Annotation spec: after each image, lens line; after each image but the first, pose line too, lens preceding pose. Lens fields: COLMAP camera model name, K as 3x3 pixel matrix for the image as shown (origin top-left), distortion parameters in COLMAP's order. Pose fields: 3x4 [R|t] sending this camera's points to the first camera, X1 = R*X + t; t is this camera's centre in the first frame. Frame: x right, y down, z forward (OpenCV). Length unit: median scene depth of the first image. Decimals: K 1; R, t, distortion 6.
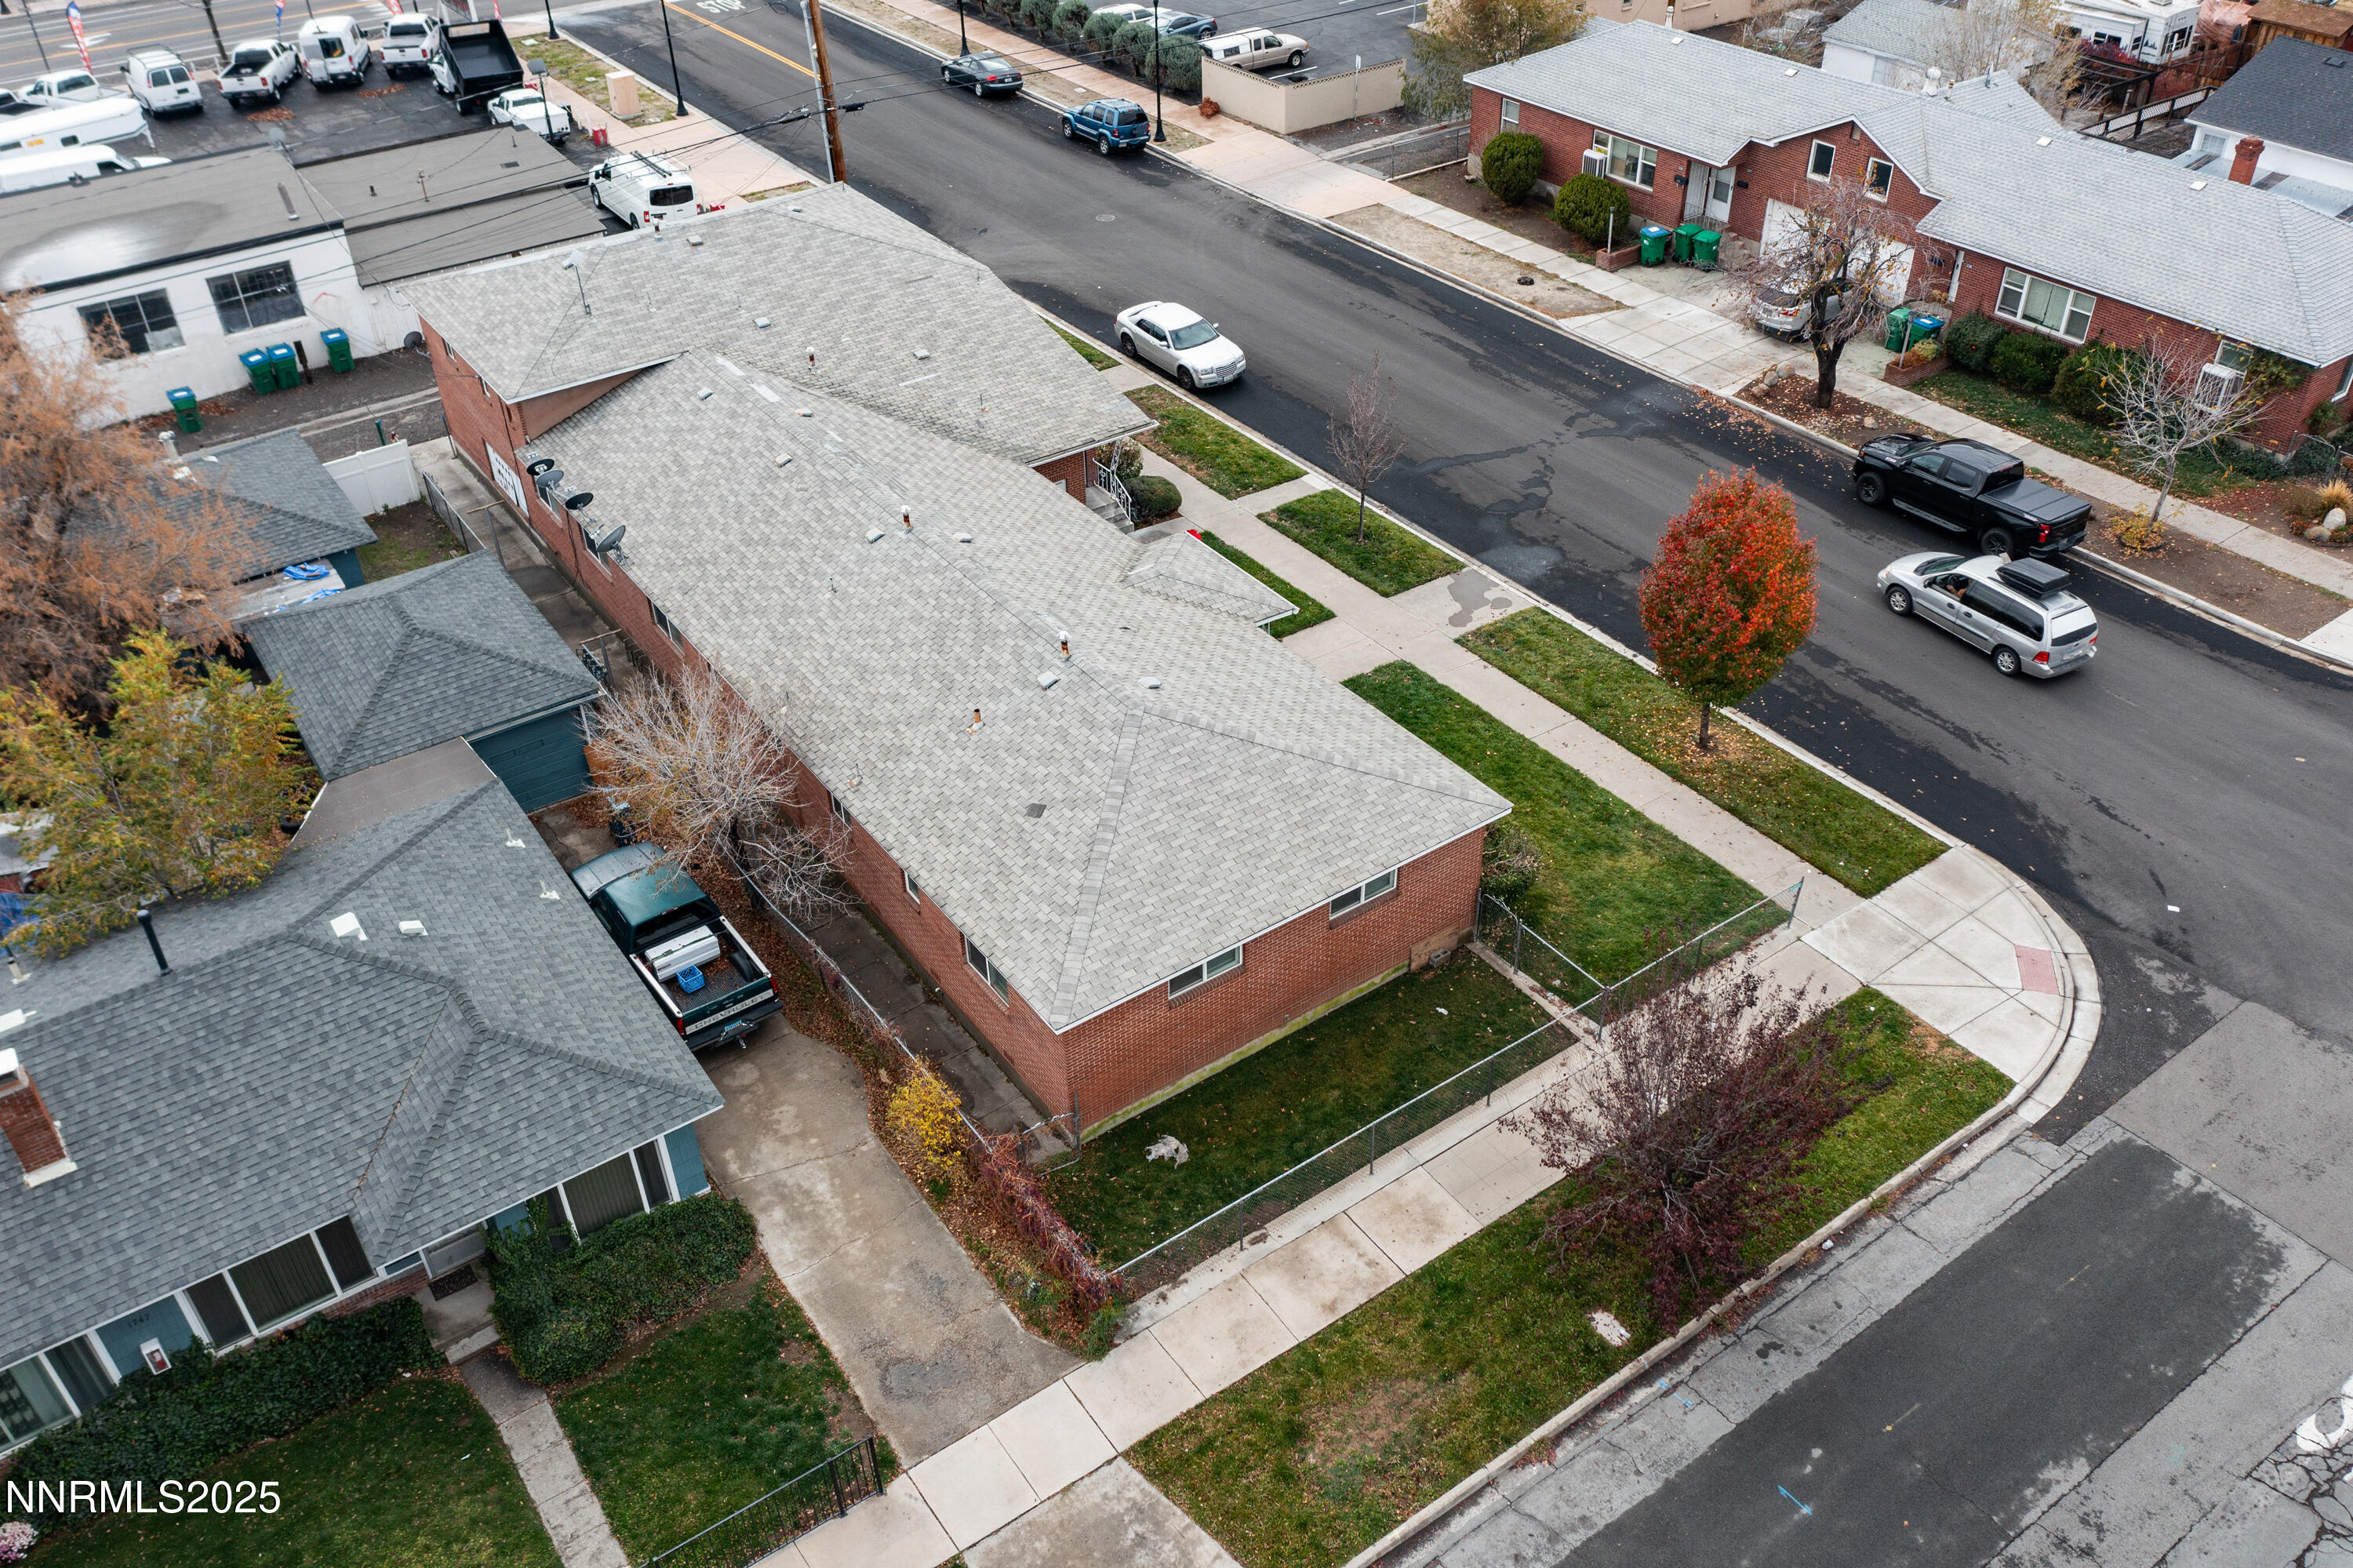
lens RADIAL K [[1847.6, 0, 1176.5], [0, 1847.6, 784.0], [0, 0, 1]] dist [0.000952, -0.004710]
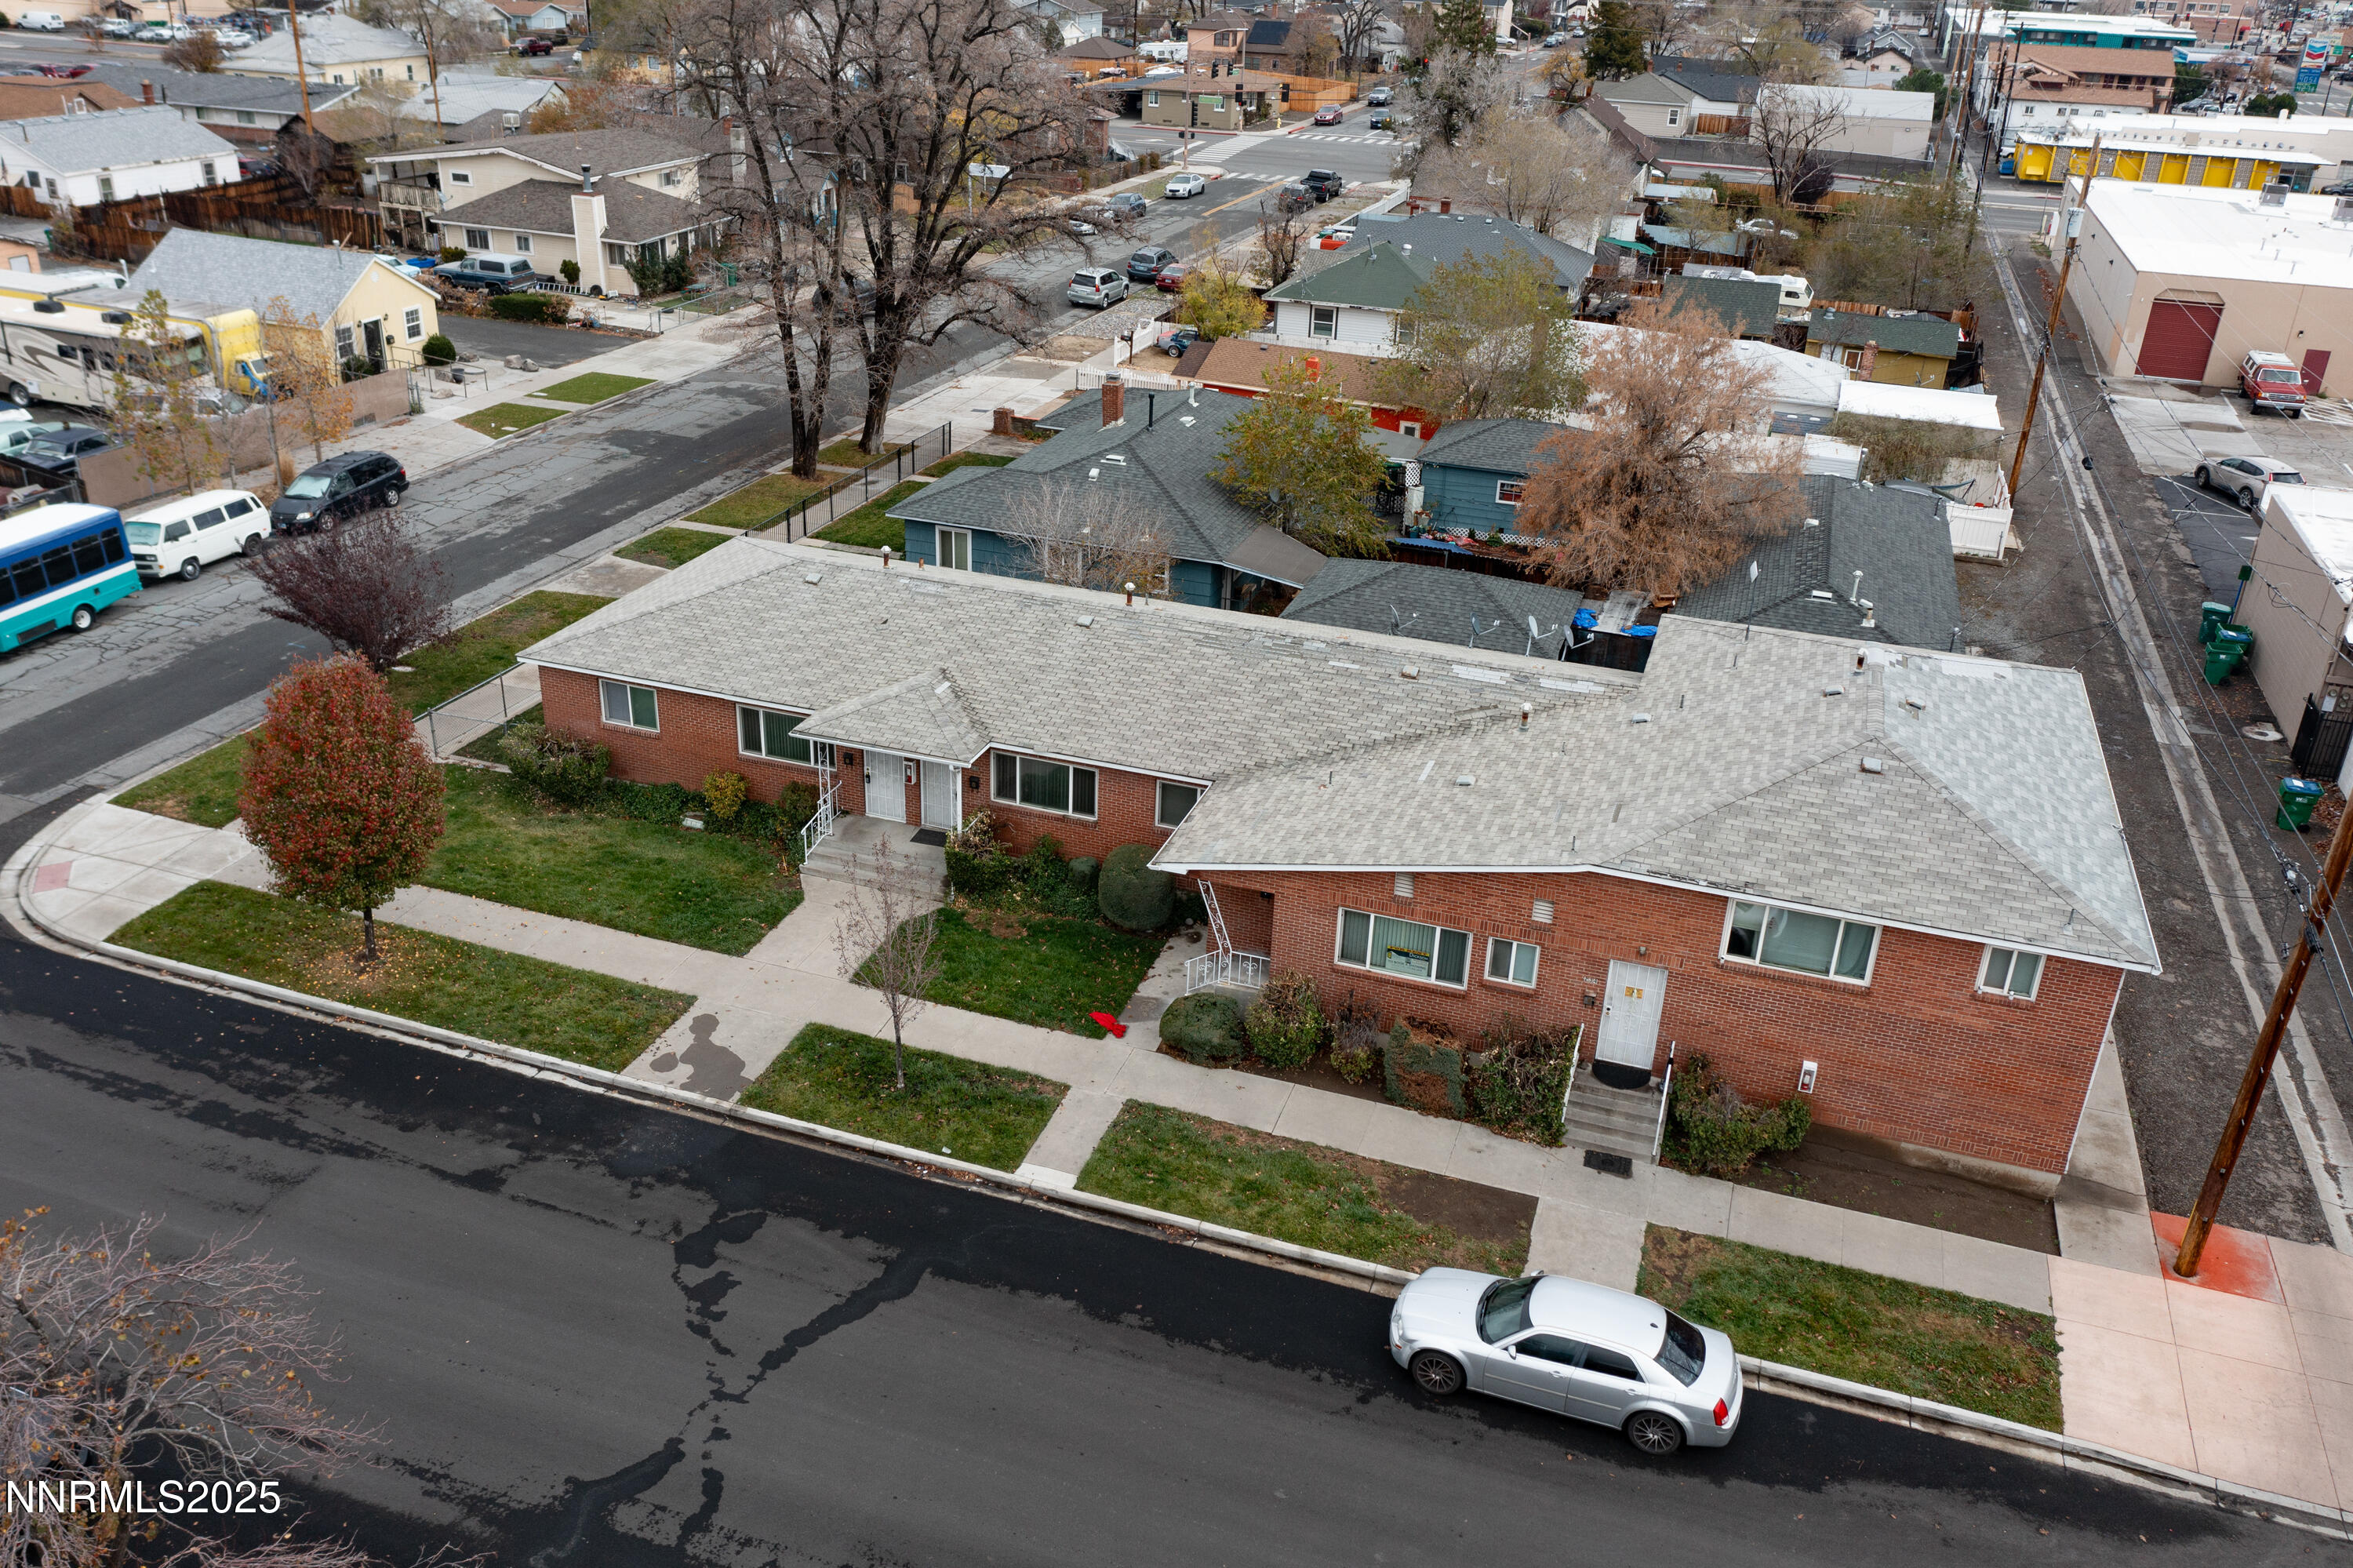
lens RADIAL K [[1847.6, 0, 1176.5], [0, 1847.6, 784.0], [0, 0, 1]] dist [0.000952, -0.004710]
pose [[-0.807103, 0.249729, -0.534996, 0.507347], [-0.366364, 0.498747, 0.785512, -1.092118], [0.462993, 0.829992, -0.311048, 1.646932]]
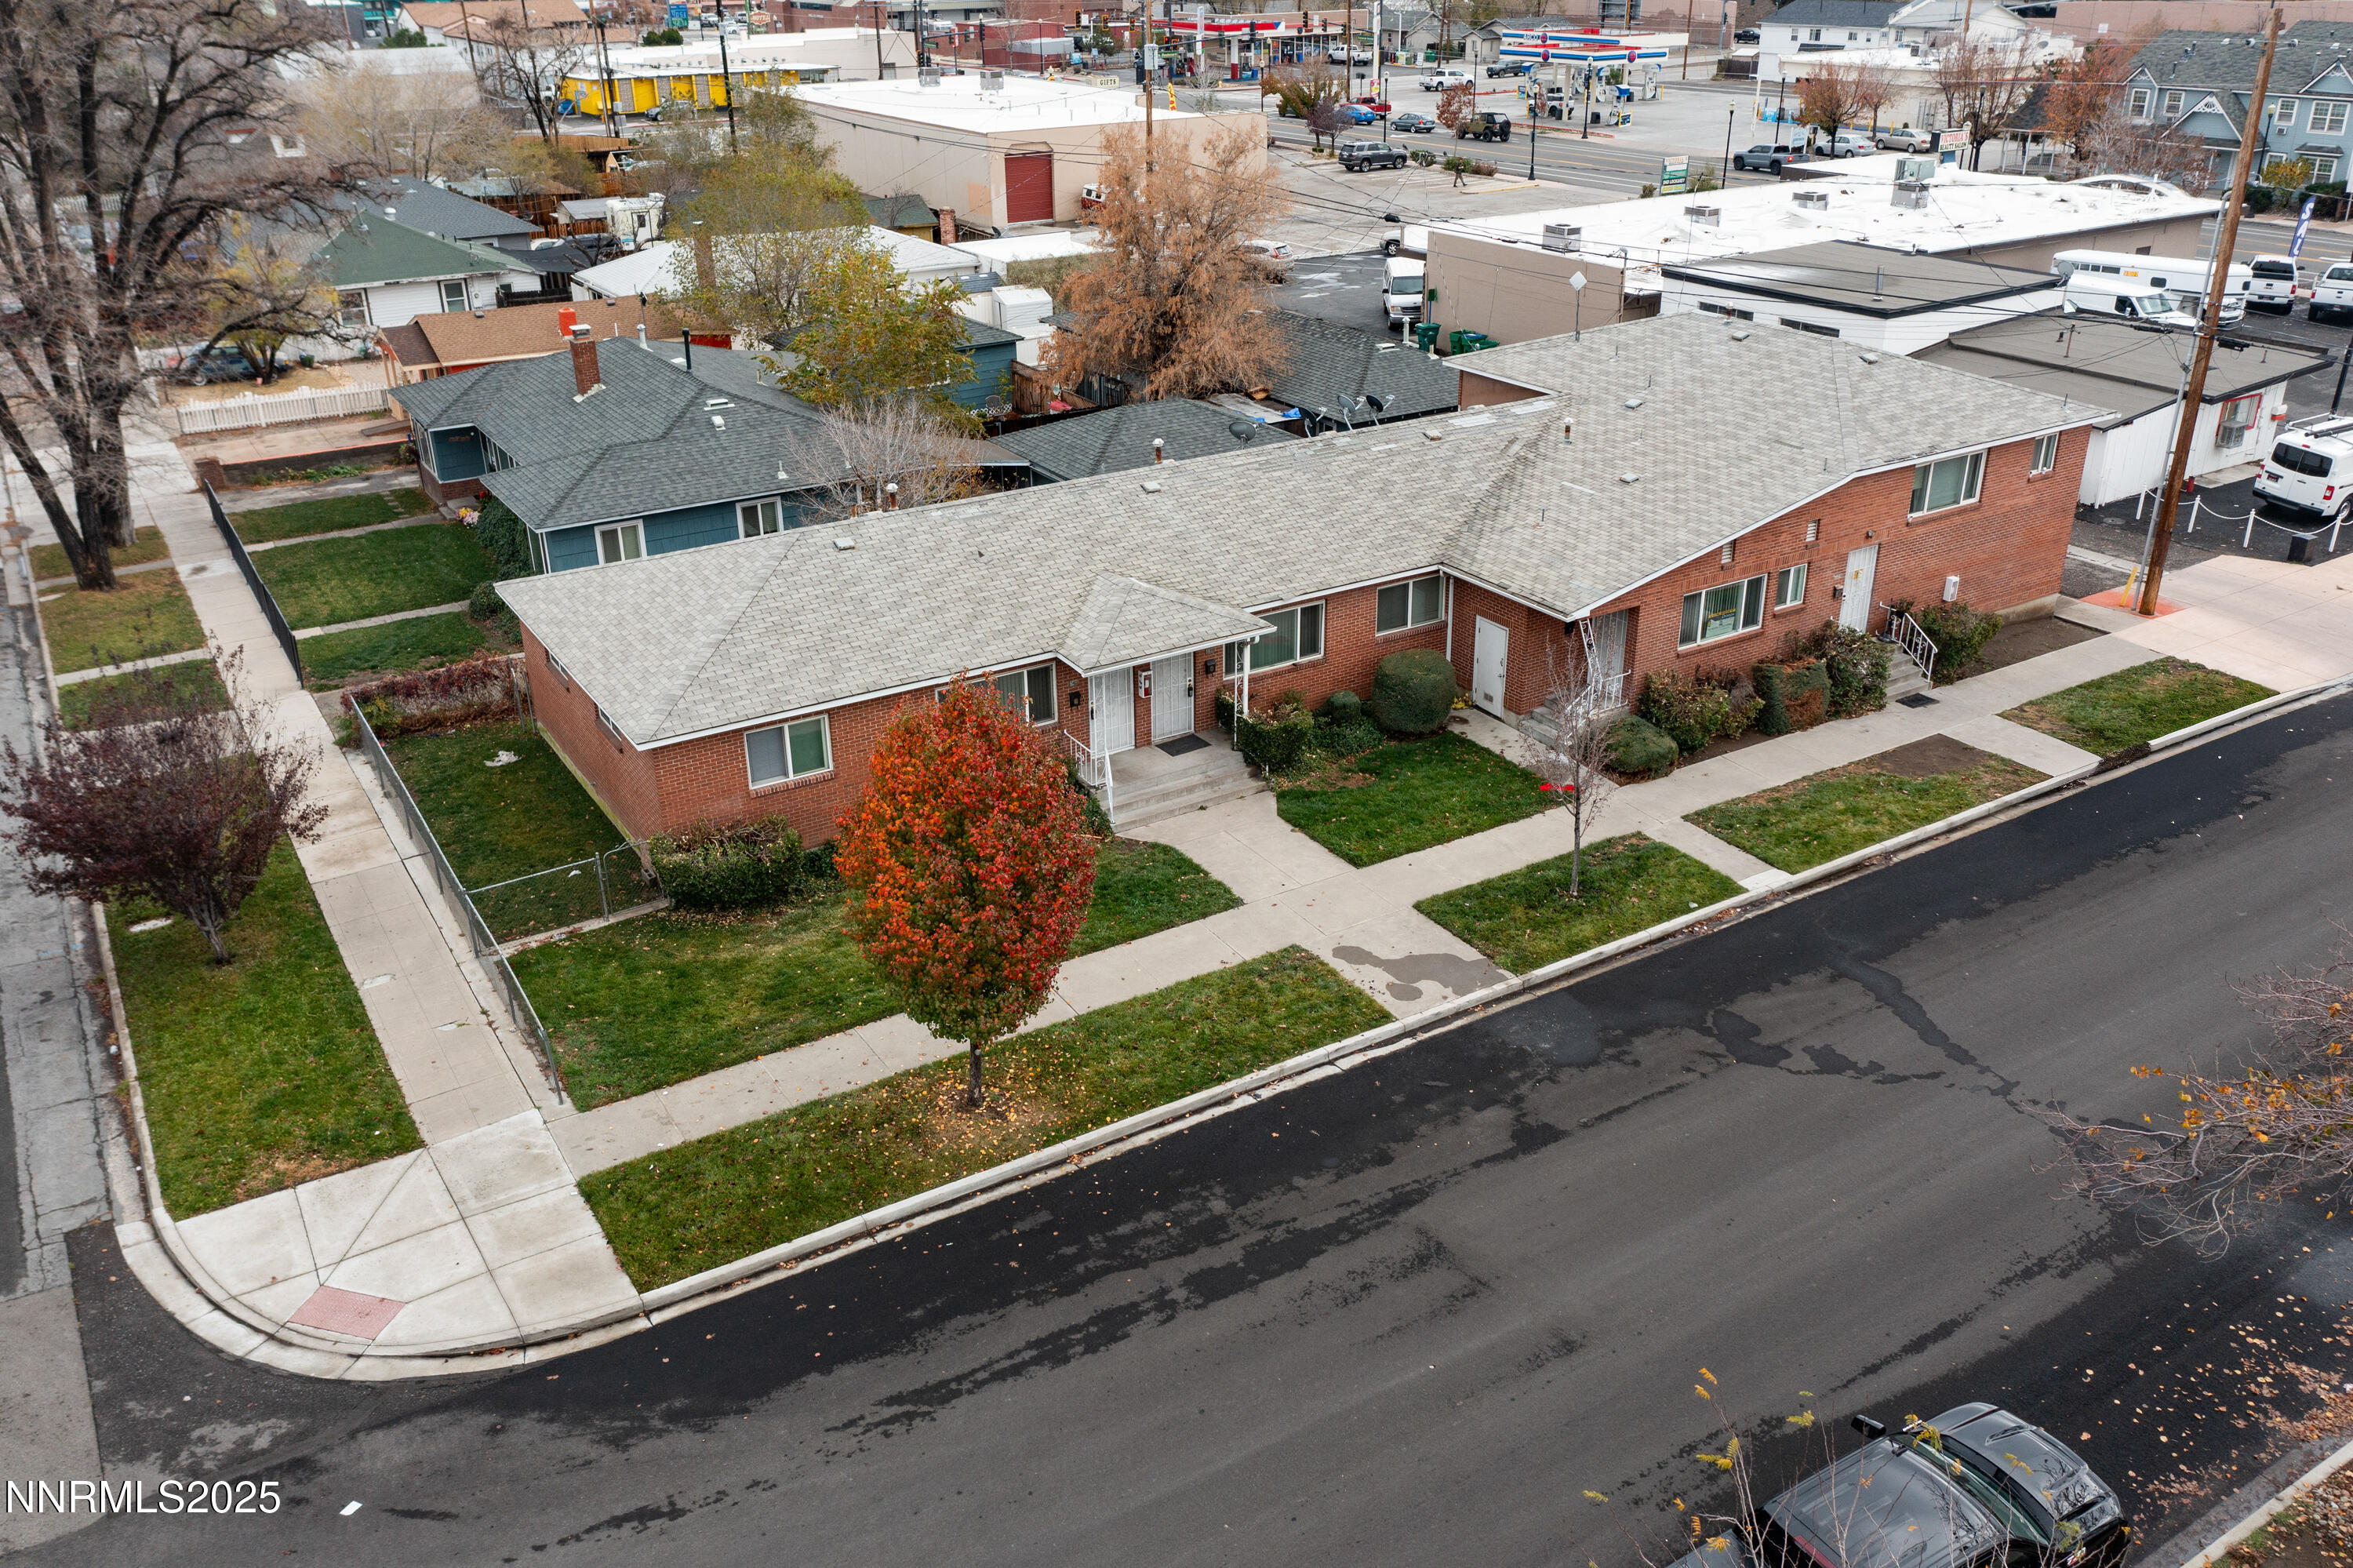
lens RADIAL K [[1847.6, 0, 1176.5], [0, 1847.6, 784.0], [0, 0, 1]] dist [0.000952, -0.004710]
pose [[-0.050778, 0.443701, -0.894735, 0.971723], [-0.586195, 0.712092, 0.386396, -0.472270], [0.808577, 0.544109, 0.223936, 0.999555]]
